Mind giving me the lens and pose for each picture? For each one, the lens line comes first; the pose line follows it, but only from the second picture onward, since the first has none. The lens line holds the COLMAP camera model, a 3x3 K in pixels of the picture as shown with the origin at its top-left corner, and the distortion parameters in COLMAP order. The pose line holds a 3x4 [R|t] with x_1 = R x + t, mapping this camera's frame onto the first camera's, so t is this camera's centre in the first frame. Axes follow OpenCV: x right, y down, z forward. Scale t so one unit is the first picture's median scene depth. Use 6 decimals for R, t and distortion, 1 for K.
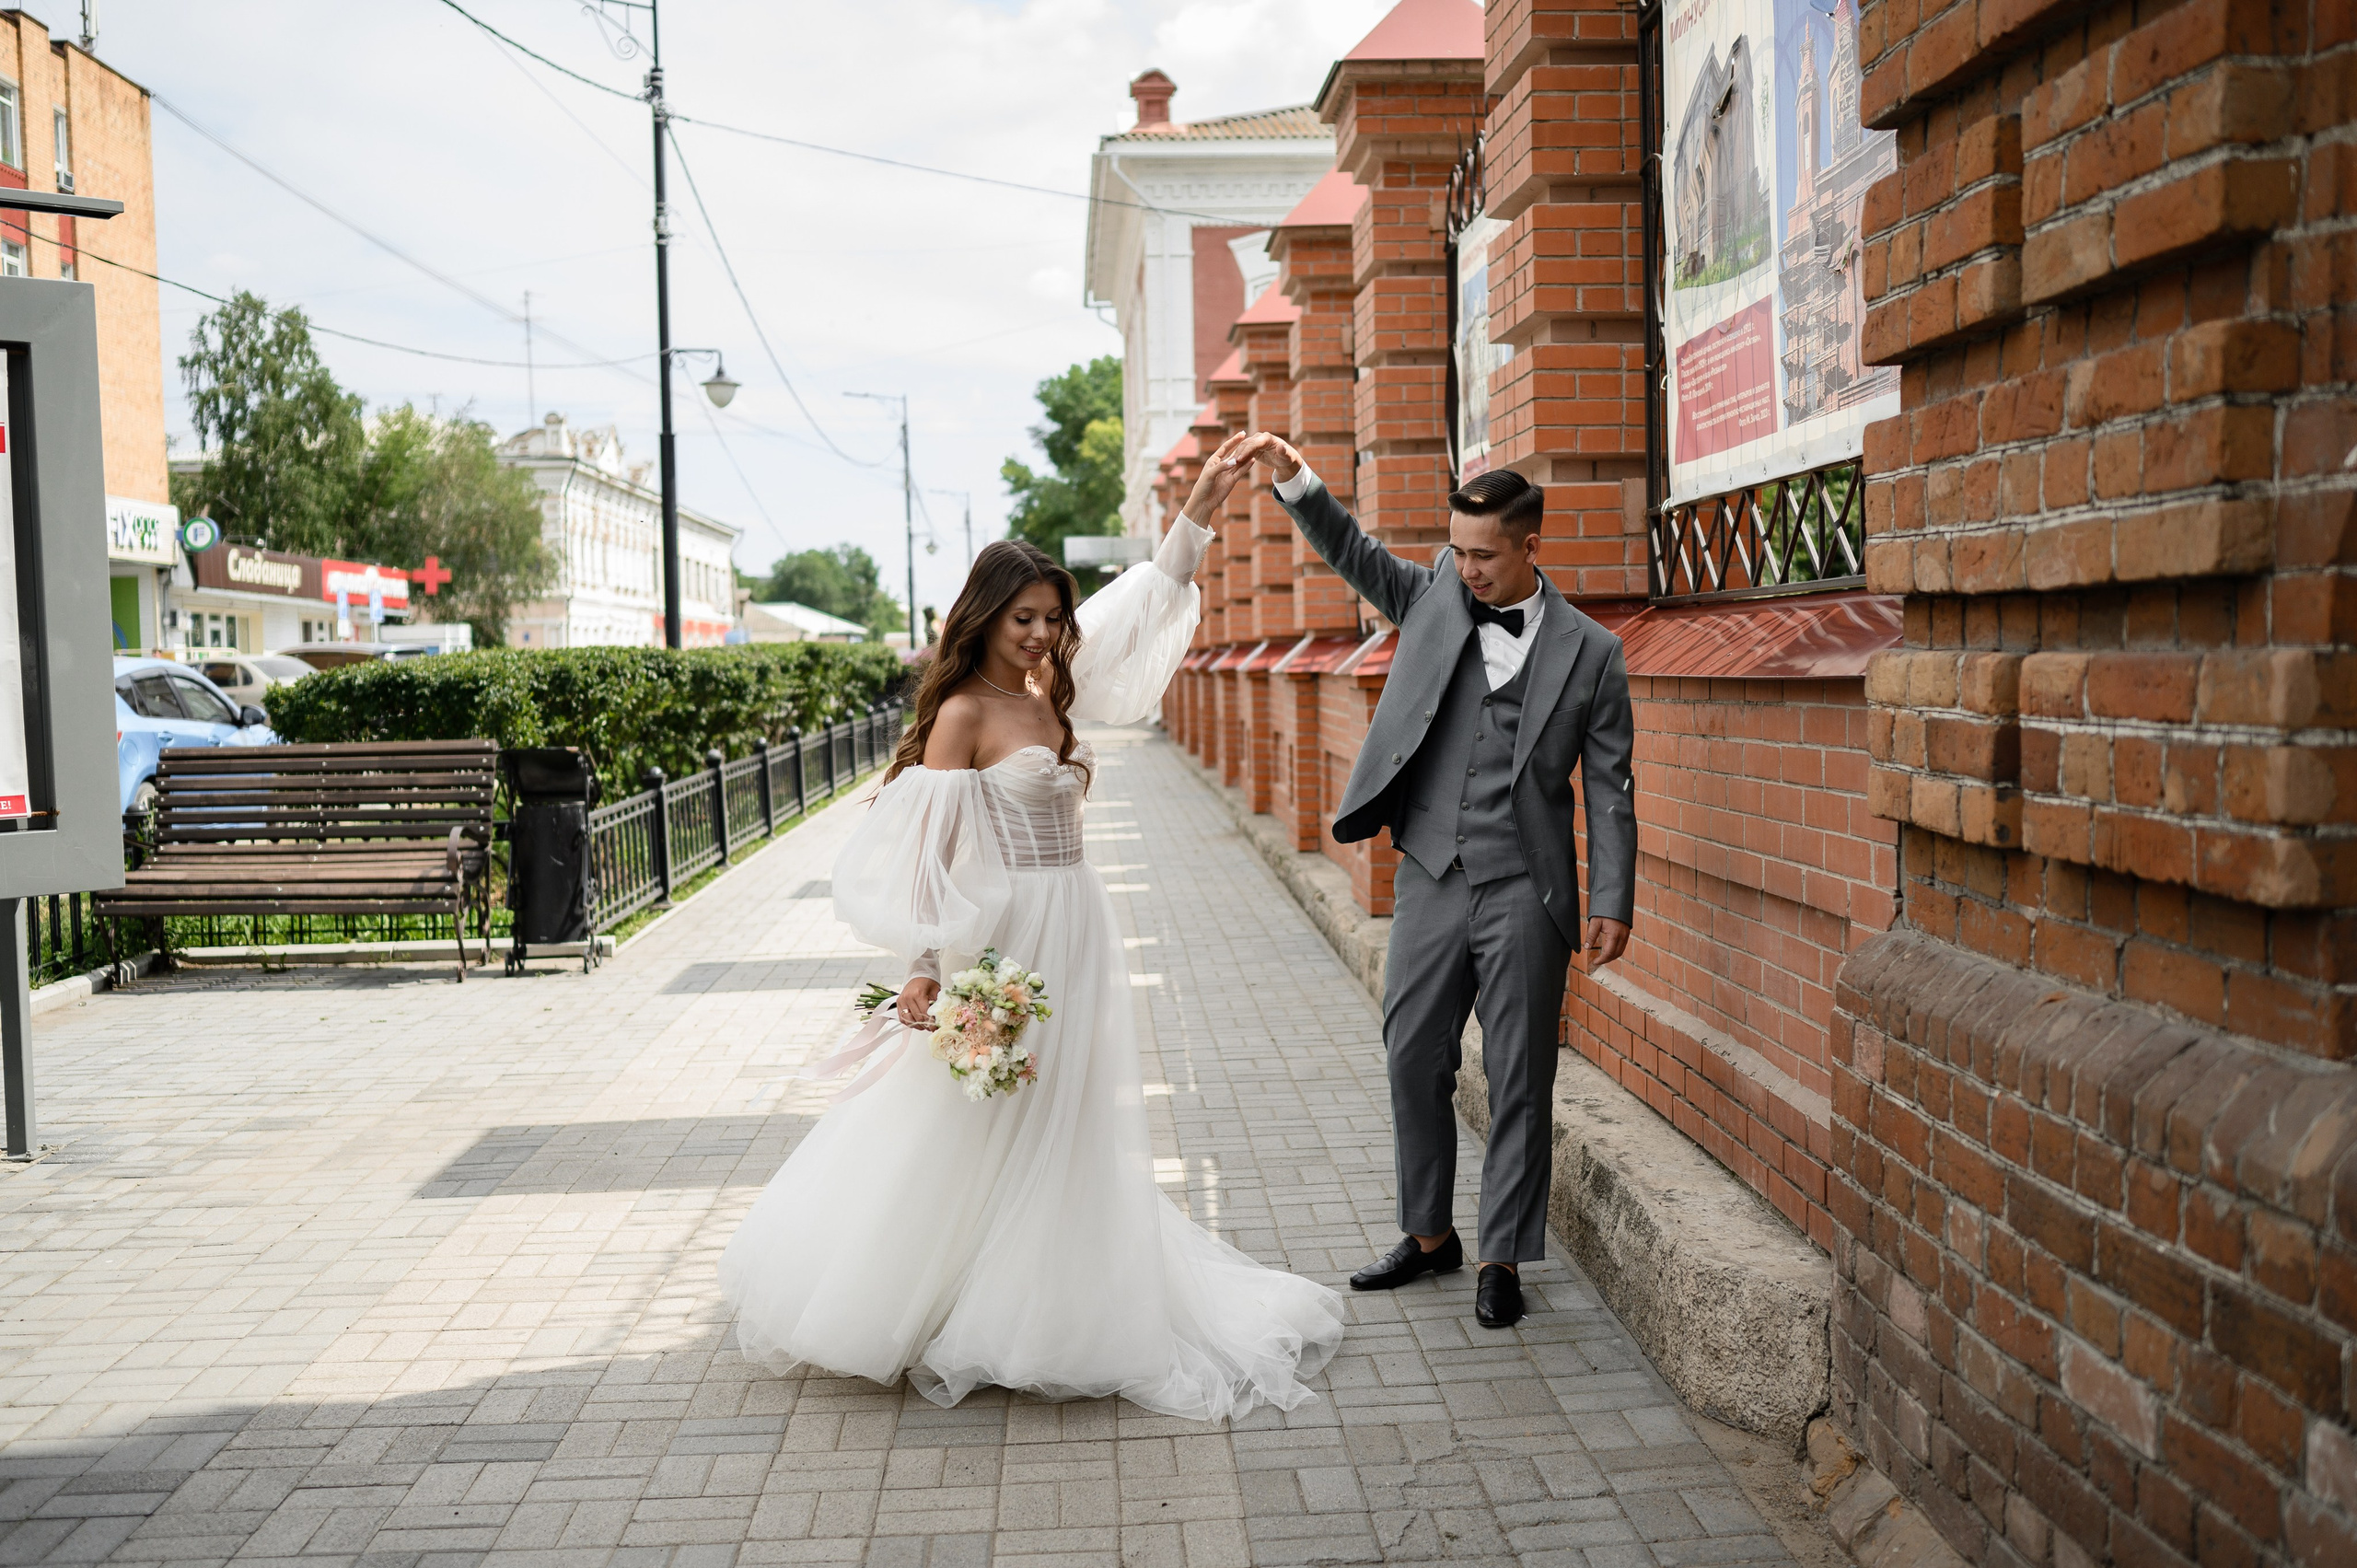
lens RADIAL K [[2438.1, 0, 1180.4], [0, 2438.1, 801.3], [0, 0, 1]] dist [-0.009982, 0.000000]
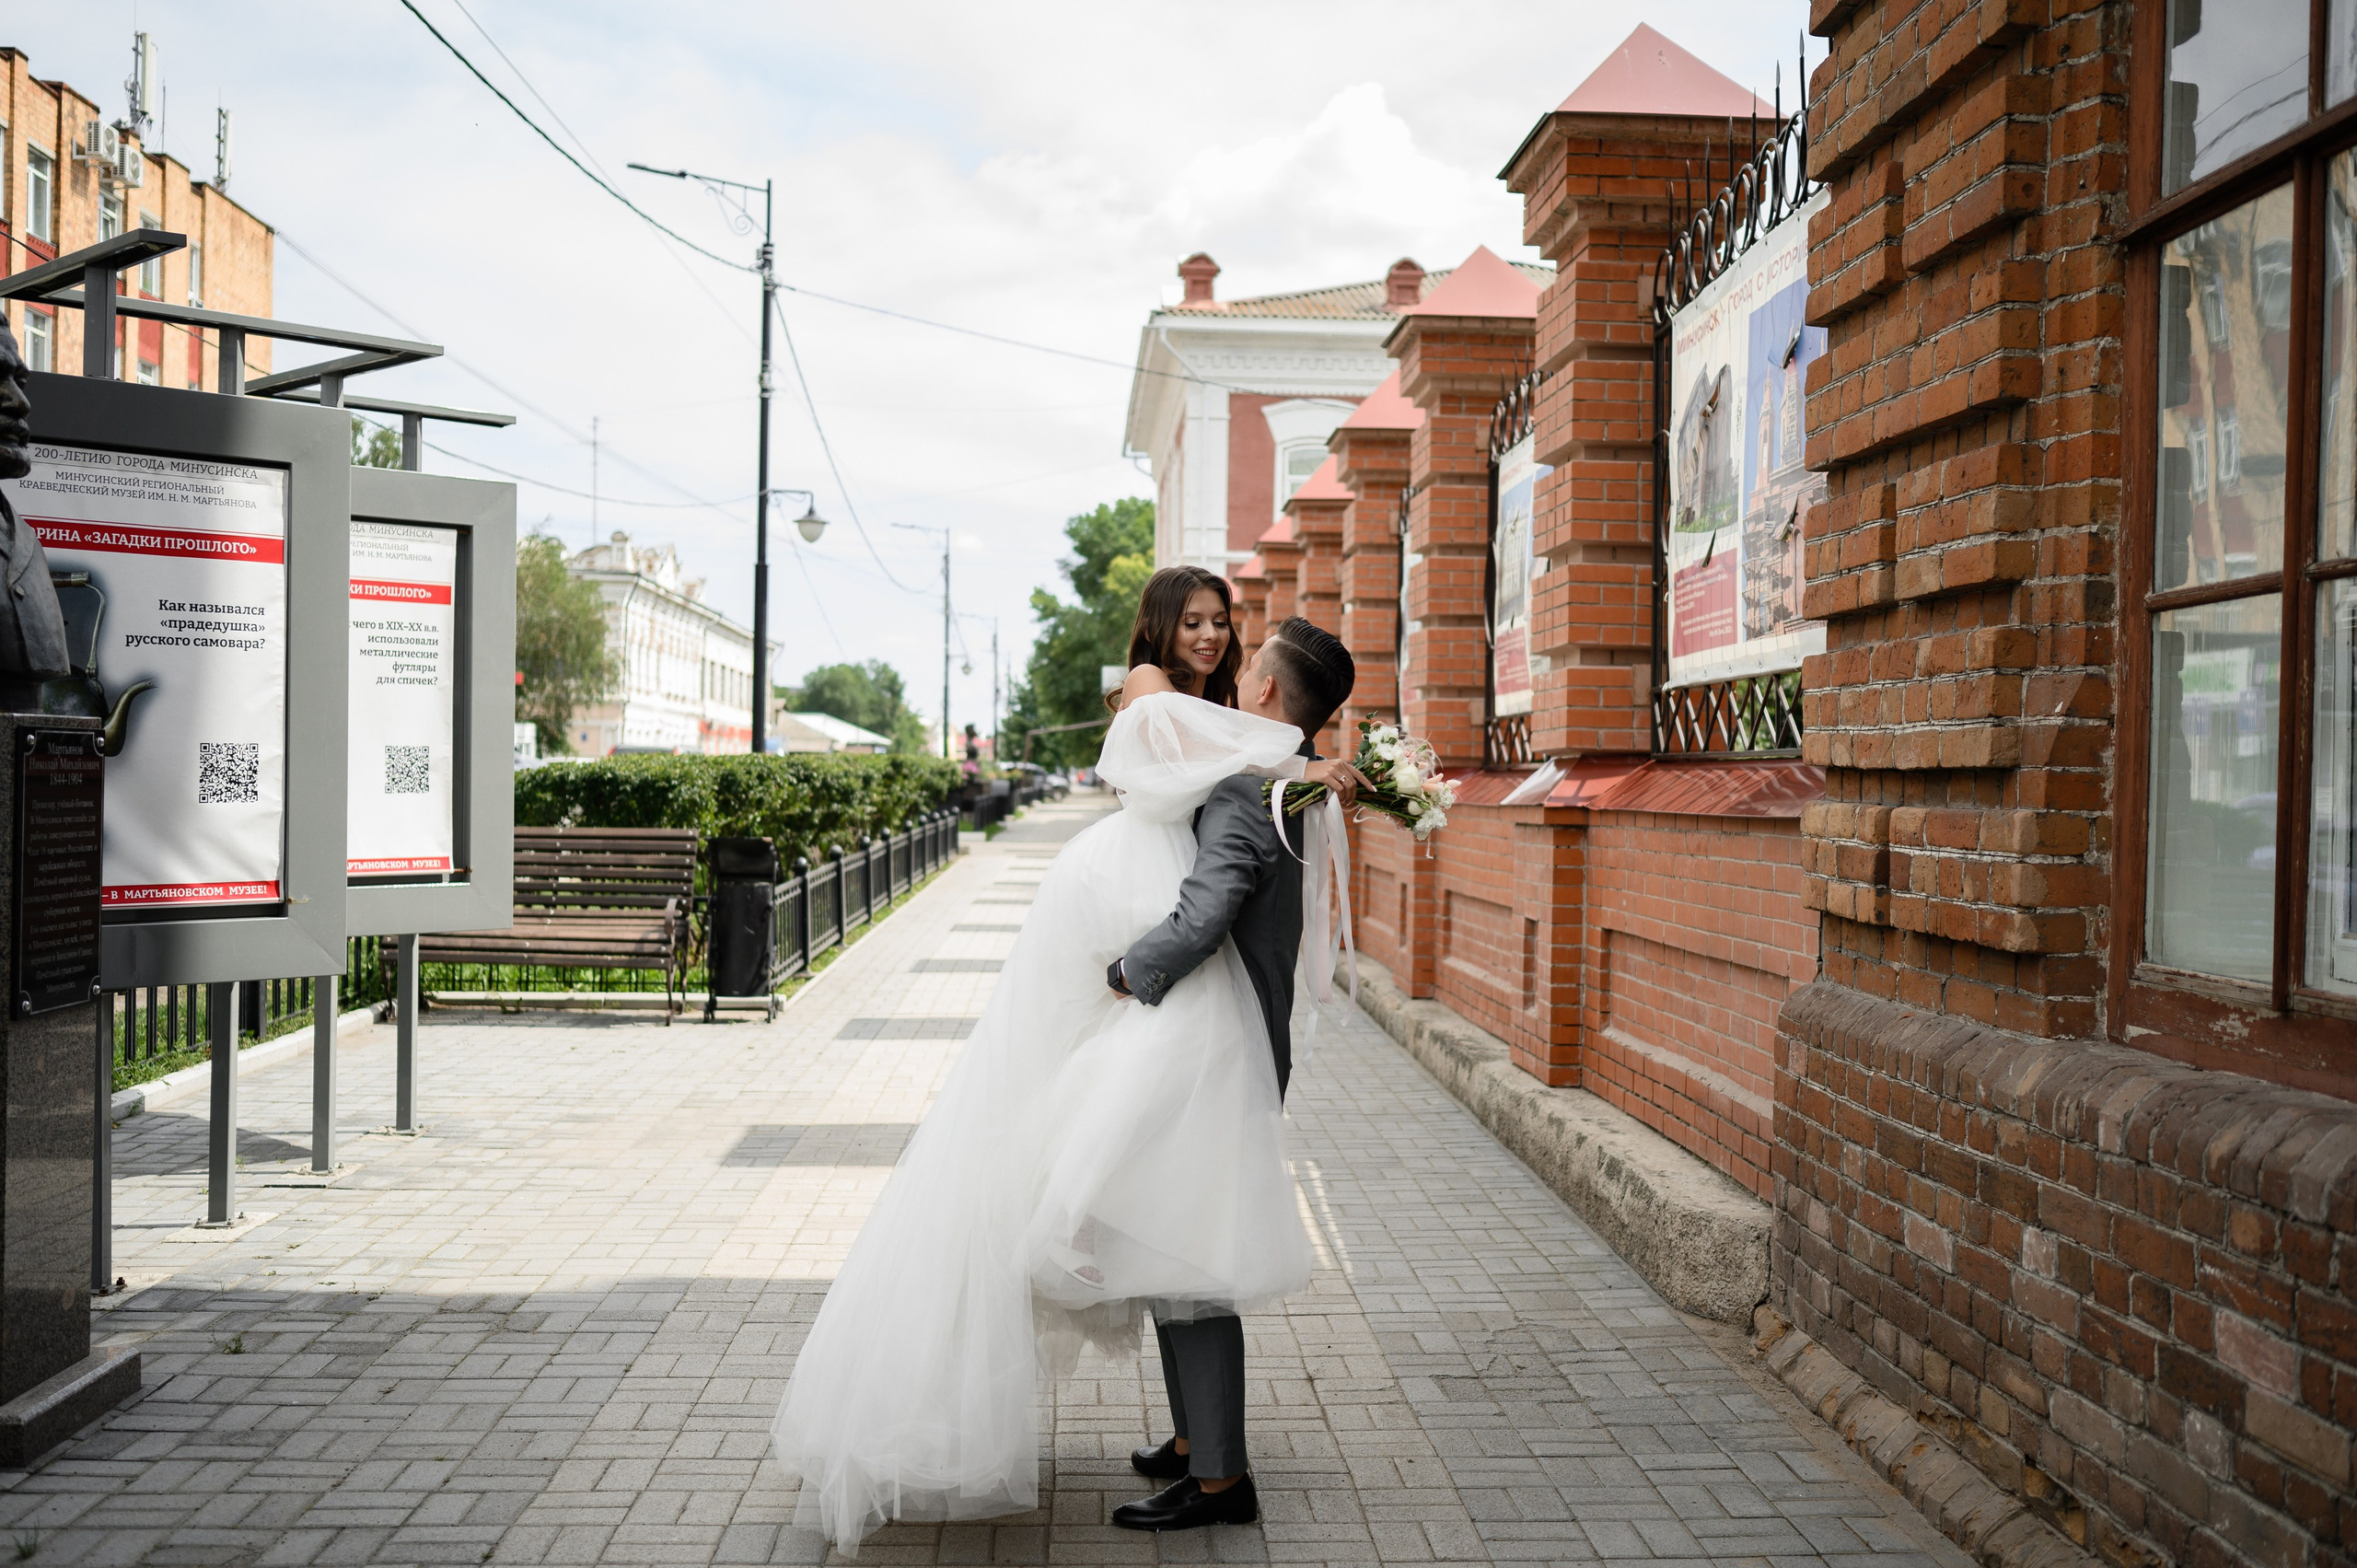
lens RADIAL K [[2318.7, 0, 1176.0], [0, 2318.7, 766.7], [0, 0, 1]] dist [0.001753, 0.000000]
pose [[0.999355, 0.035834, -0.002279, -0.042732], [-0.035906, 0.997343, -0.063382, 0.009091], [0.000001, 0.063423, 0.997987, -0.177659]]
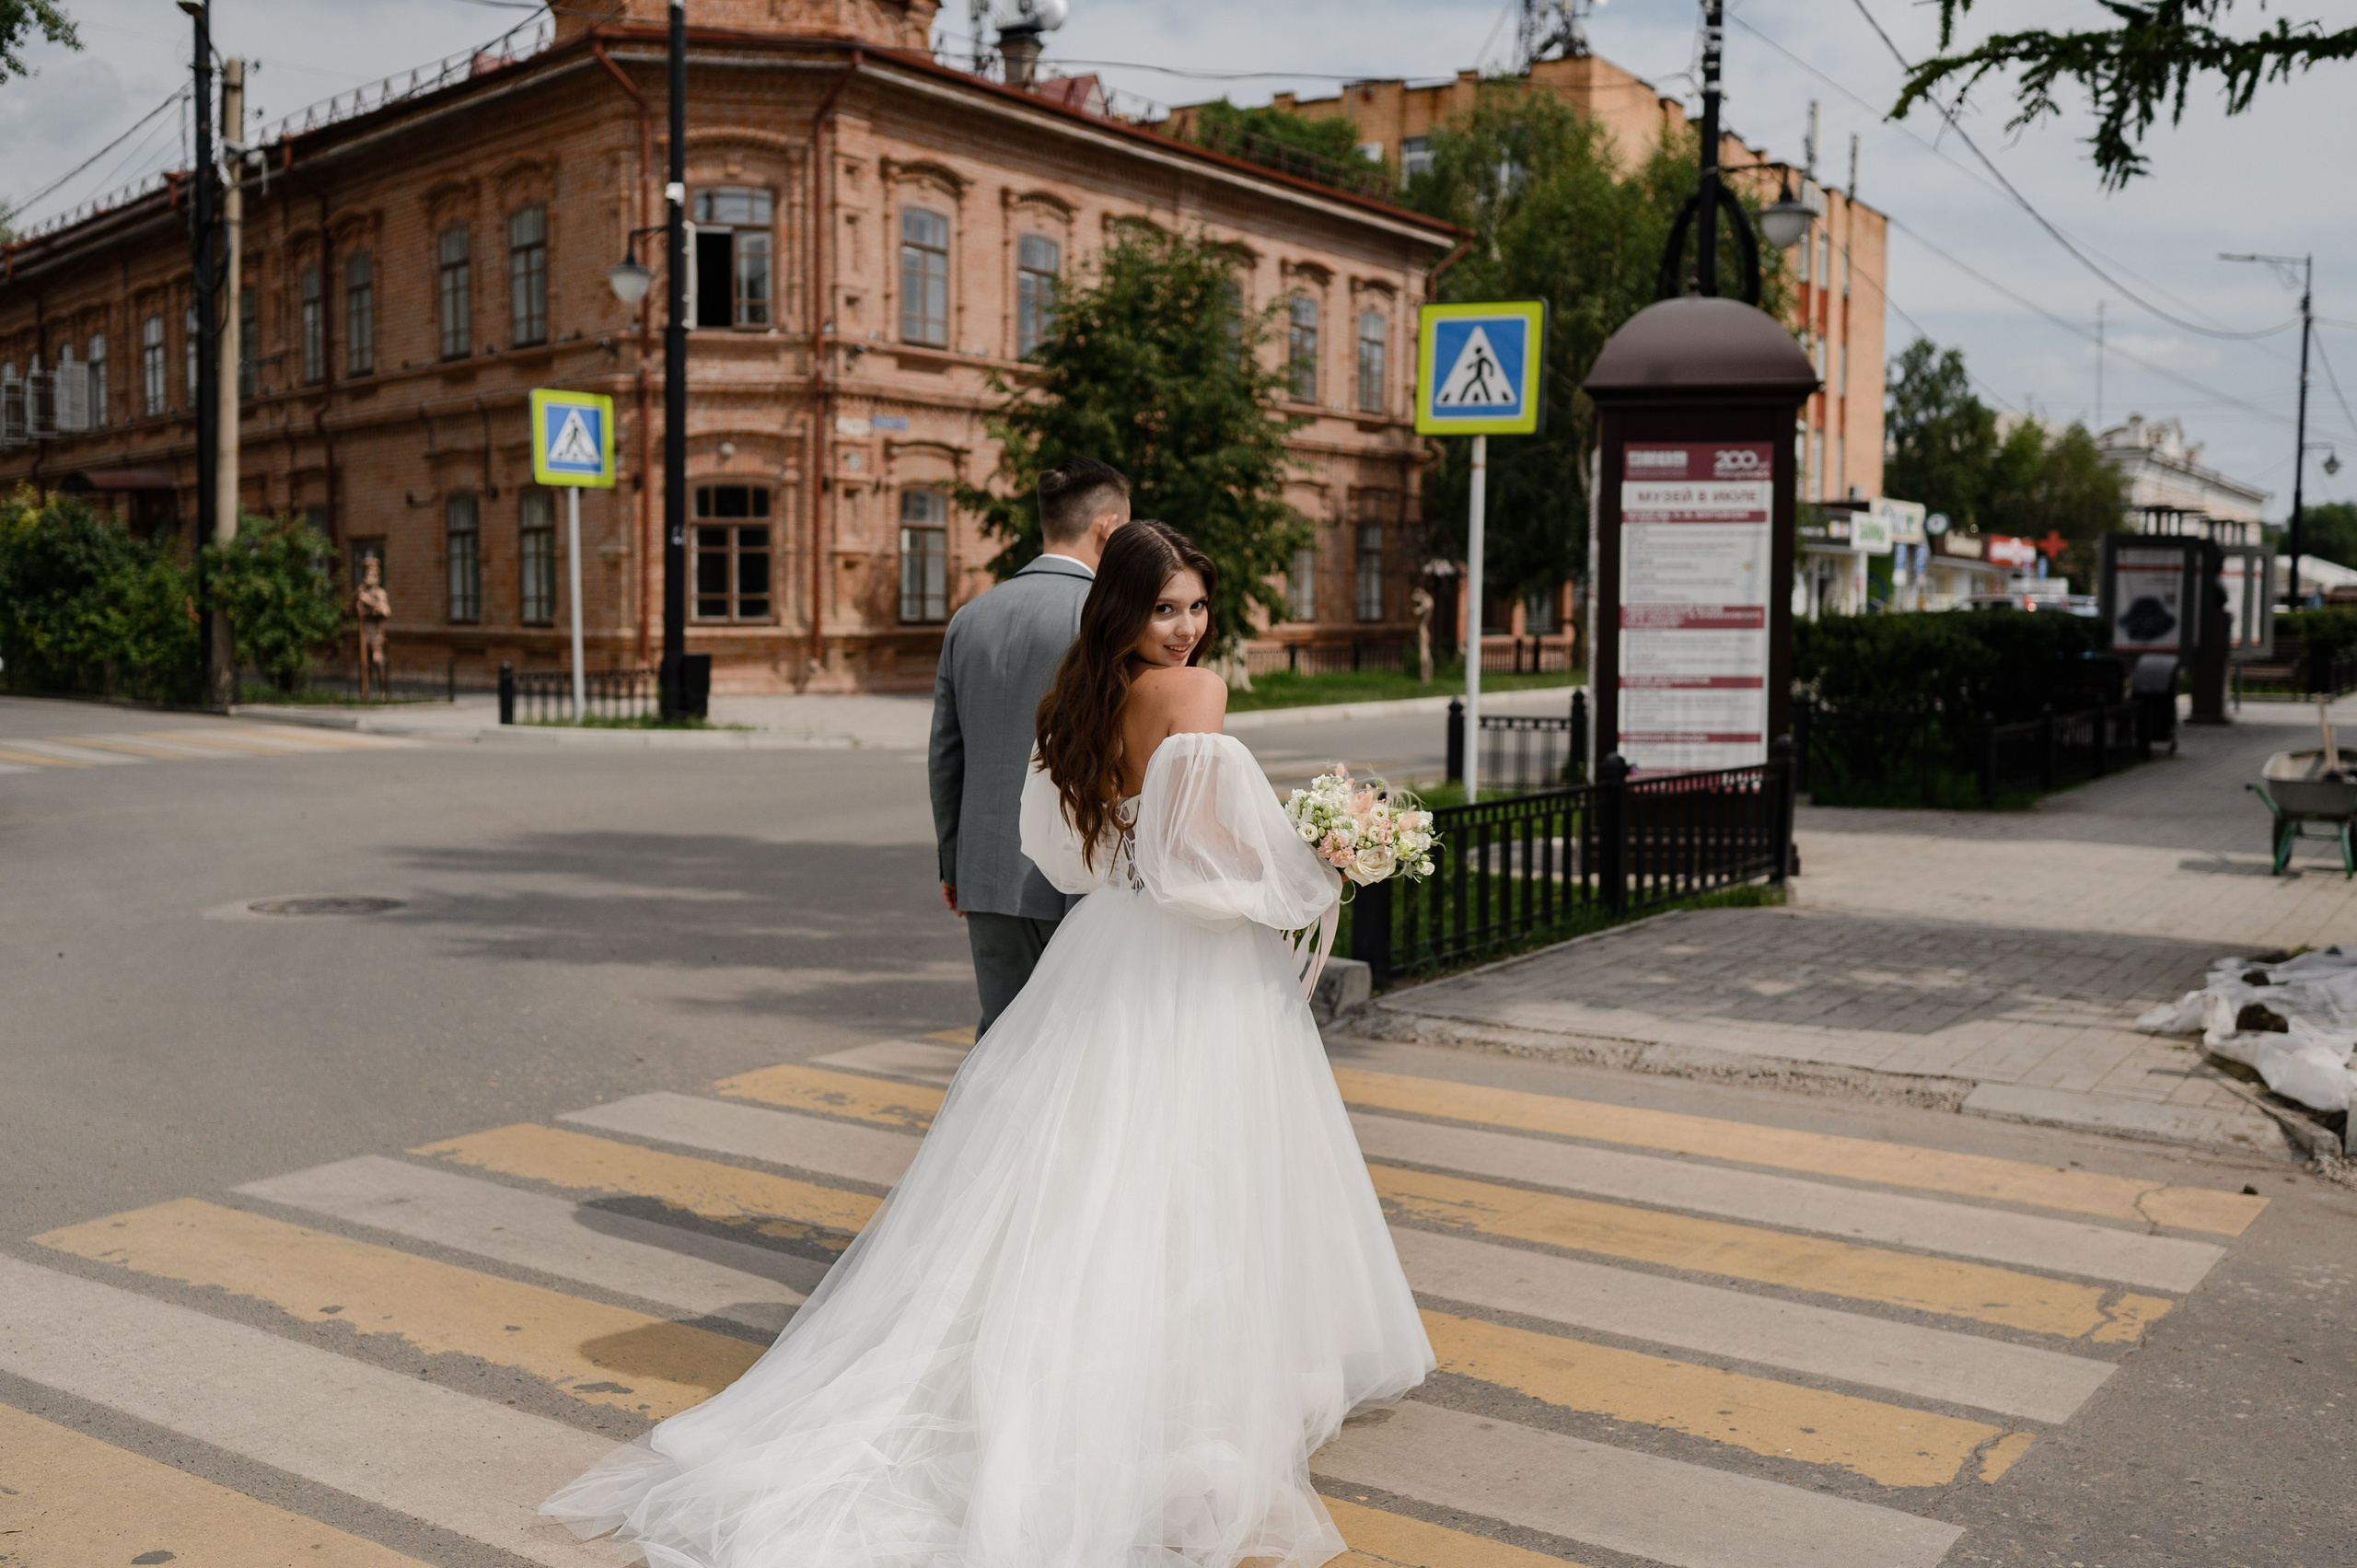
lens RADIAL K [[2438.1, 0, 1175.4], [0, 2438.1, 789.2], [0, 0, 1]] dist [-0.009982, 0.000000]
pose [[0.833025, 0.064809, -0.549427, 0.323658], [-0.054370, 0.997898, 0.035276, 0.168938], [0.550558, 0.000486, 0.834797, -3.031336]]
